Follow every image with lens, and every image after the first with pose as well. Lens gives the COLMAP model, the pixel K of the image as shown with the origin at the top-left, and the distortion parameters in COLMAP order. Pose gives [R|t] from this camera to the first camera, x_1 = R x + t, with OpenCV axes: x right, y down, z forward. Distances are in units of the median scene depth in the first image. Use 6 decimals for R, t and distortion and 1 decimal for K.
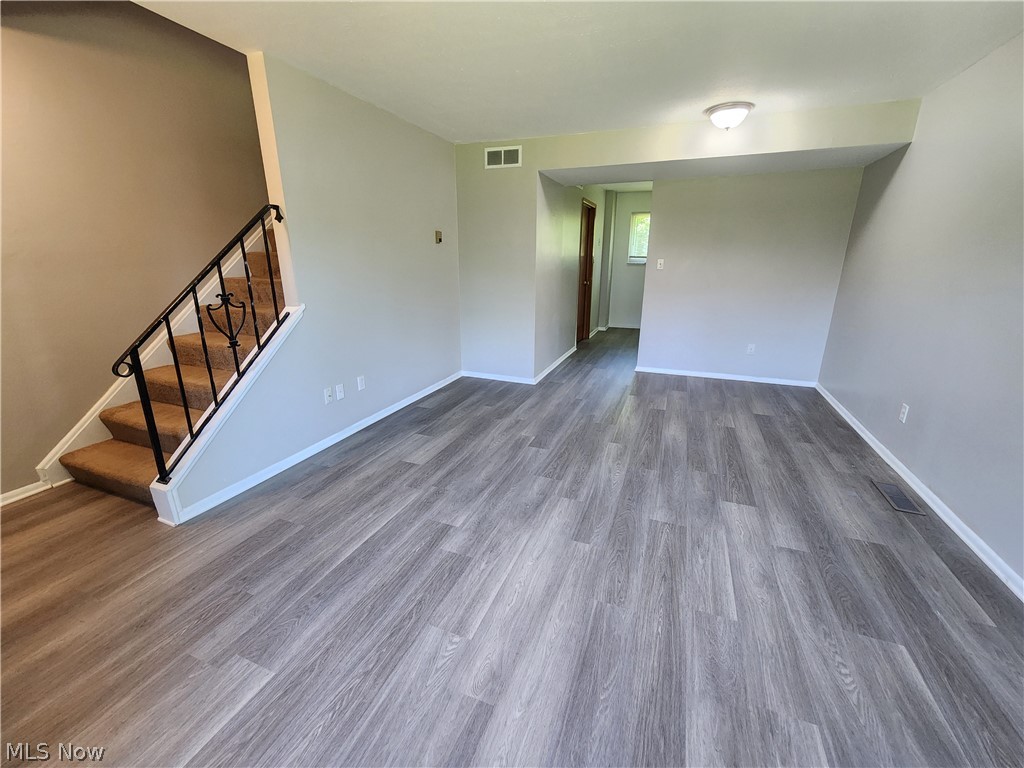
lens RADIAL K [[424.8, 0, 514.4], [0, 424.8, 377.5], [0, 0, 1]] dist [-0.006571, 0.002424]
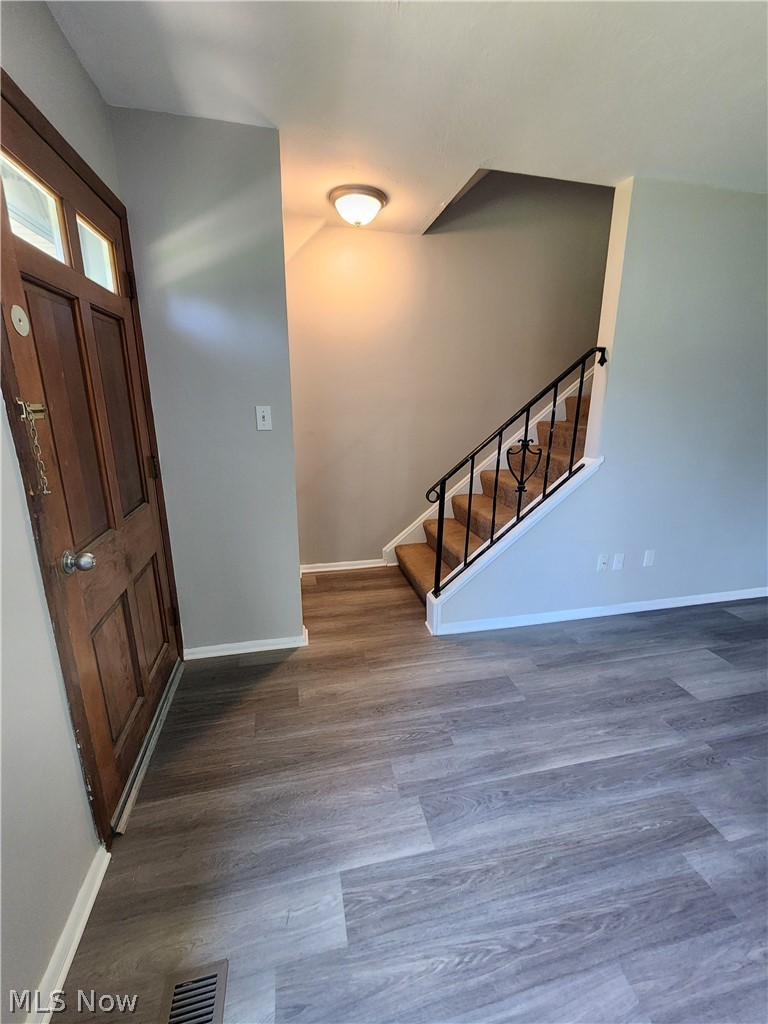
lens RADIAL K [[424.8, 0, 385.5], [0, 424.8, 511.0], [0, 0, 1]] dist [-0.006571, 0.002424]
pose [[0.561542, 0.220441, -0.797544, -0.023933], [-0.233077, 0.966971, 0.103163, -0.058472], [0.793943, 0.127958, 0.594375, 0.149924]]
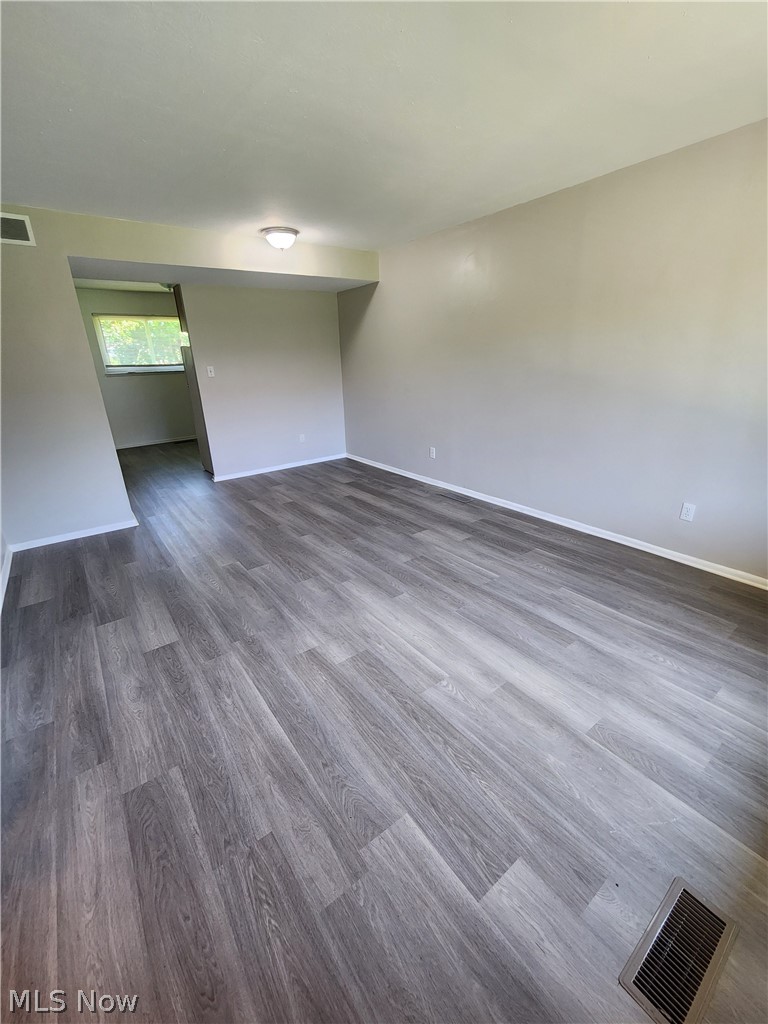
lens RADIAL K [[424.8, 0, 386.9], [0, 424.8, 509.8], [0, 0, 1]] dist [-0.006571, 0.002424]
pose [[0.523641, -0.308987, 0.793931, -0.667669], [0.262721, 0.945060, 0.194525, -0.089236], [-0.810418, 0.106721, 0.576049, 0.238785]]
